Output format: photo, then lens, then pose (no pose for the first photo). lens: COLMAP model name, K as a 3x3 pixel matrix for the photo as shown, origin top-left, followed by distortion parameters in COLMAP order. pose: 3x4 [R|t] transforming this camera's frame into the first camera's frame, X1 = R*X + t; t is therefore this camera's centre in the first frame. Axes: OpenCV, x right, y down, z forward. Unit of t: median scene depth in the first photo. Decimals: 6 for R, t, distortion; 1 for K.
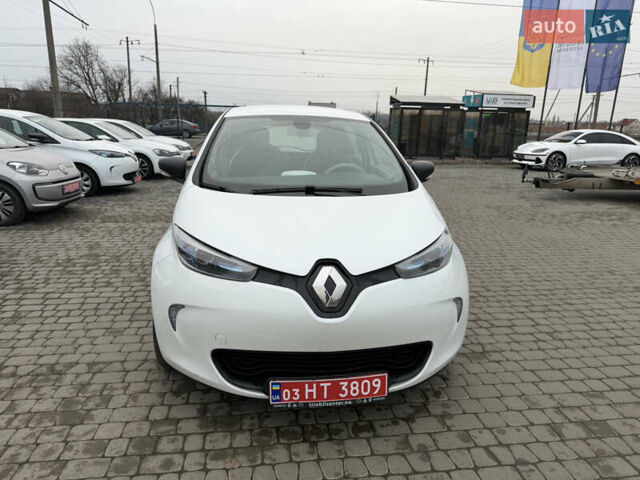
lens RADIAL K [[455.8, 0, 321.0], [0, 455.8, 228.5], [0, 0, 1]] dist [0.002254, -0.002594]
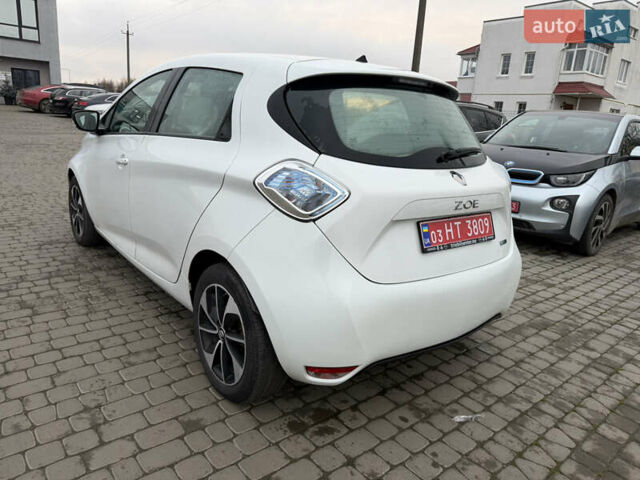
lens RADIAL K [[451.0, 0, 320.0], [0, 451.0, 240.0], [0, 0, 1]] dist [0.053397, -0.076313]
pose [[-0.846388, 0.051811, -0.530041, 0.422906], [-0.208523, 0.883555, 0.419343, -0.527251], [0.490047, 0.465452, -0.737027, 2.669942]]
